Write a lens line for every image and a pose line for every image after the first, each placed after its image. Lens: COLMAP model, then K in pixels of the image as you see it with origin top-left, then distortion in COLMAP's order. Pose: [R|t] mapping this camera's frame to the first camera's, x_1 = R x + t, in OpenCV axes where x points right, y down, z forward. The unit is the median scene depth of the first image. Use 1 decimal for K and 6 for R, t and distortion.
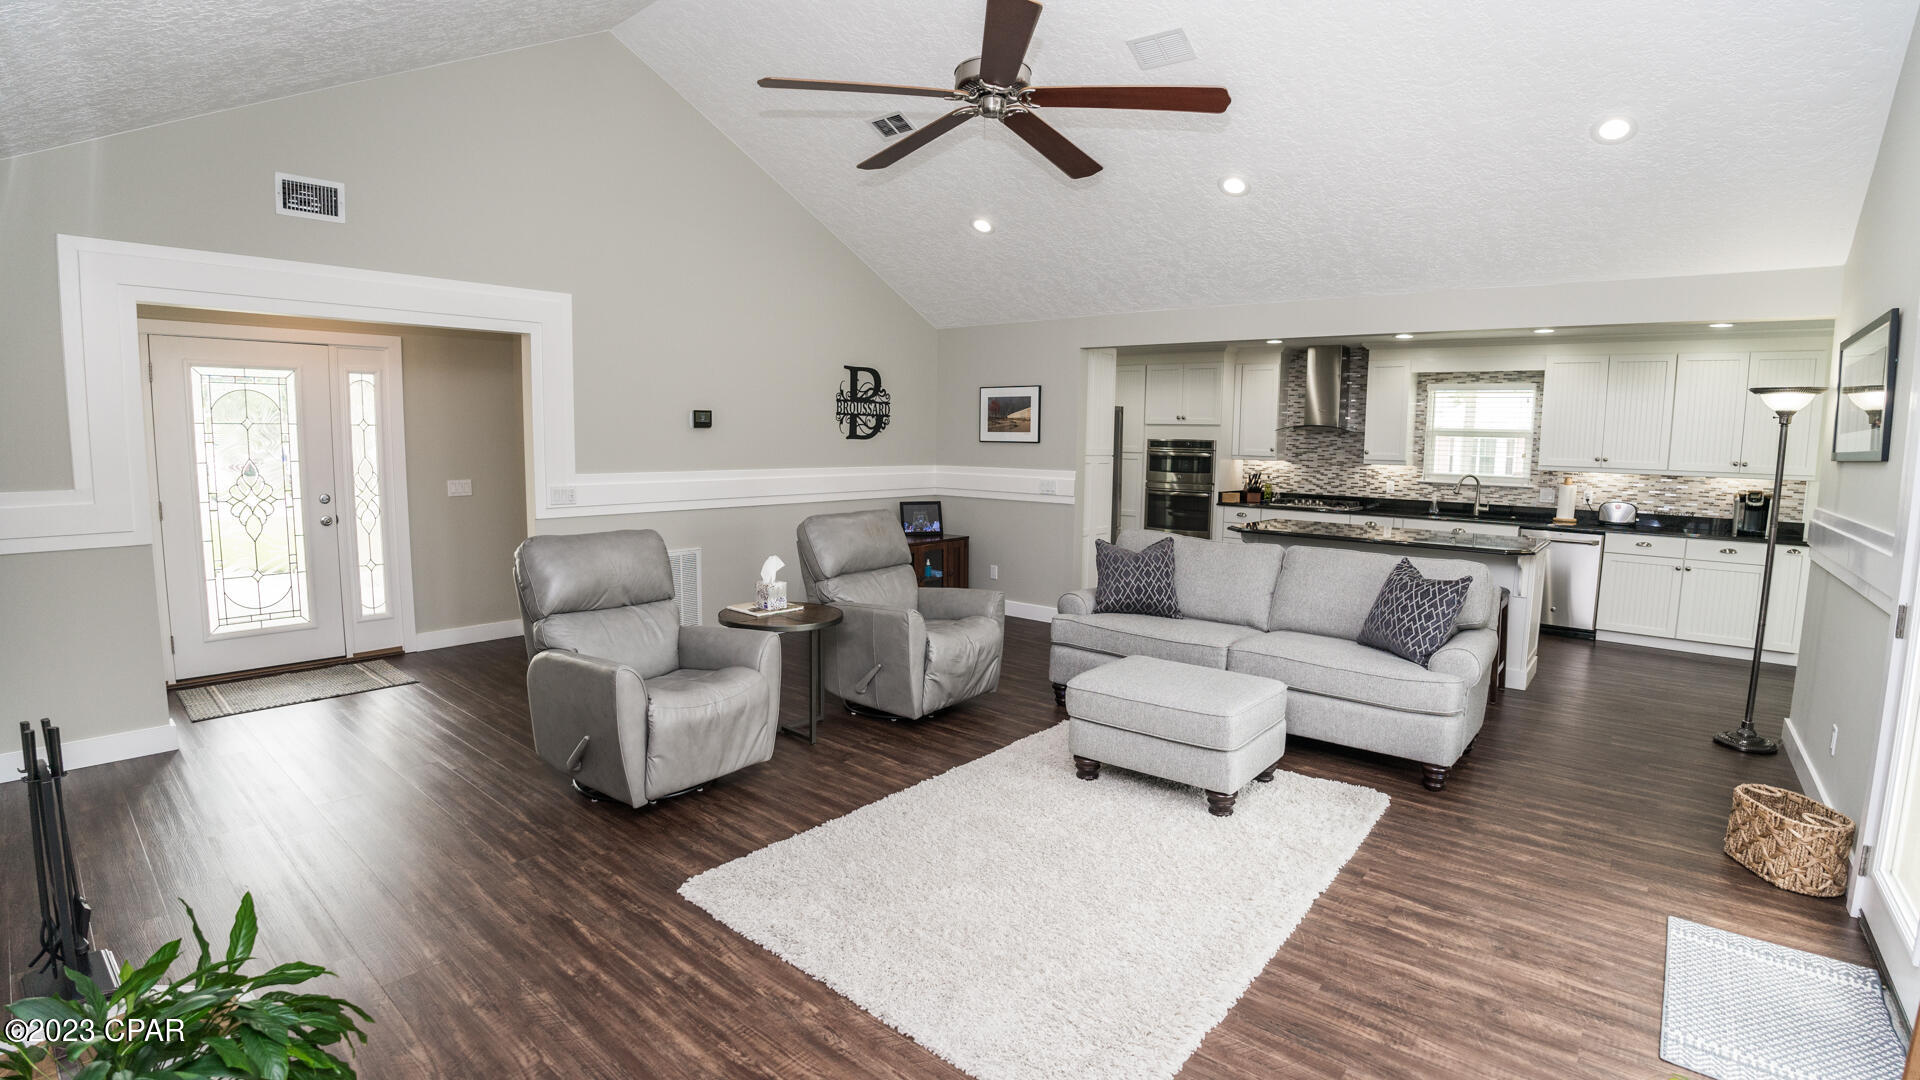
lens RADIAL K [[879.9, 0, 968.2], [0, 879.9, 540.0], [0, 0, 1]] dist [-0.087574, 0.014501]
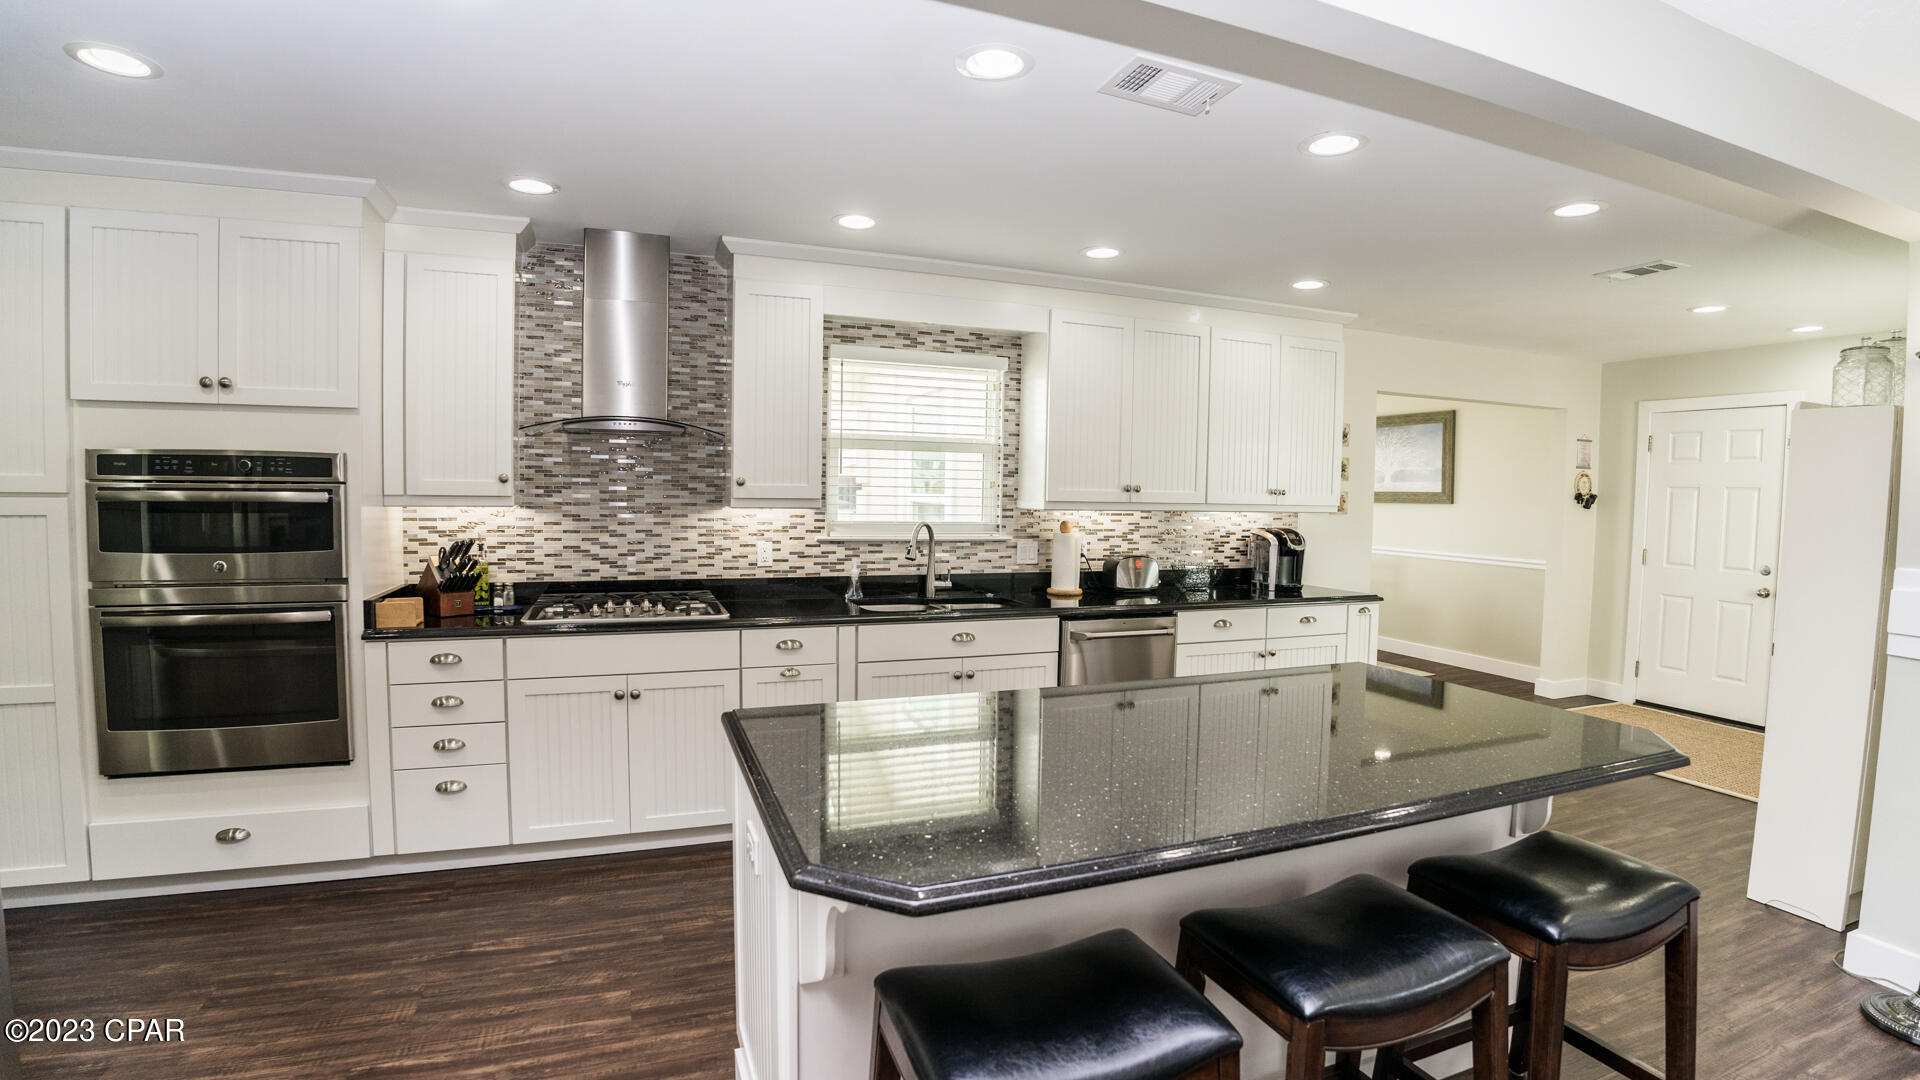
lens RADIAL K [[879.9, 0, 966.8], [0, 879.9, 535.2], [0, 0, 1]] dist [-0.087574, 0.014501]
pose [[0.496524, -0.051689, 0.866483, 0.143972], [0.090887, 0.995834, 0.007324, -0.075619], [-0.863252, 0.075116, 0.499153, 0.764645]]
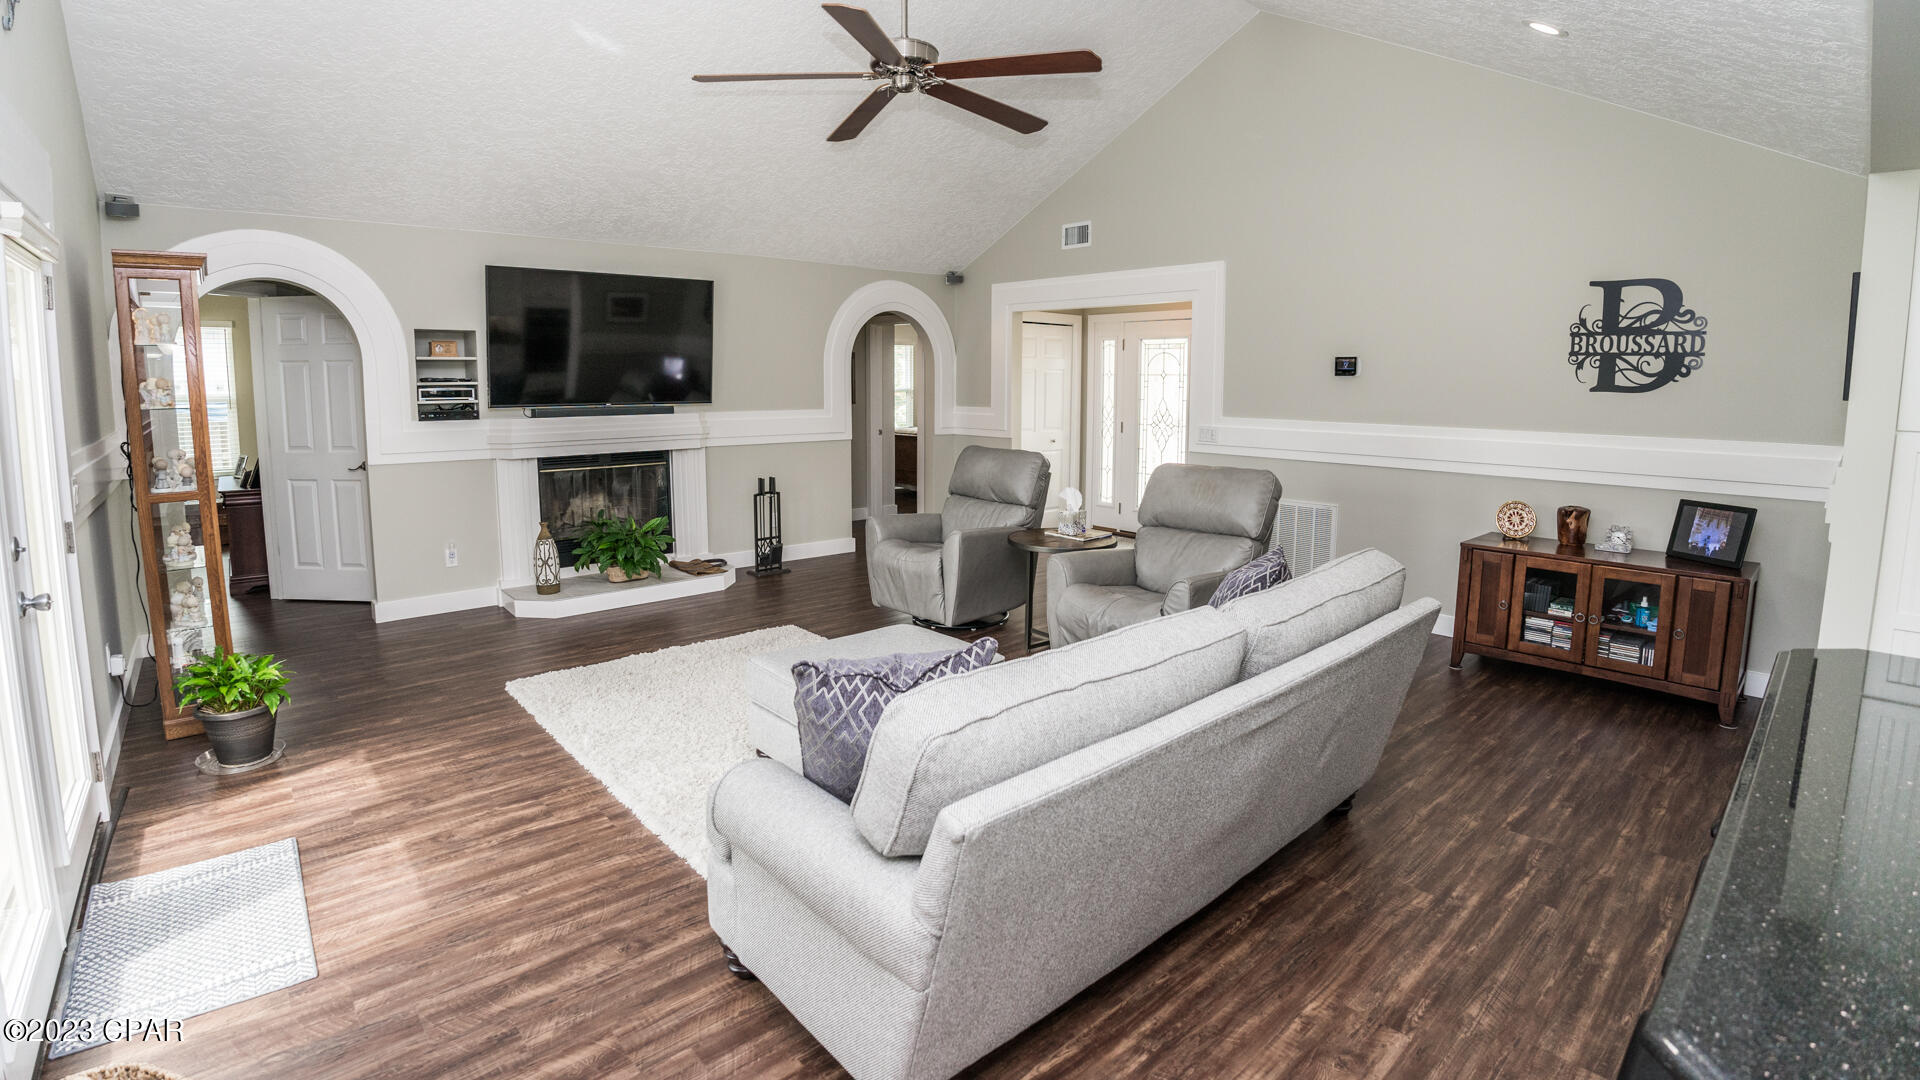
lens RADIAL K [[879.9, 0, 954.1], [0, 879.9, 486.0], [0, 0, 1]] dist [-0.087574, 0.014501]
pose [[-0.157441, 0.103580, -0.982081, 0.564705], [-0.119847, 0.985129, 0.123115, -0.065216], [0.980229, 0.137082, -0.142686, 0.627146]]
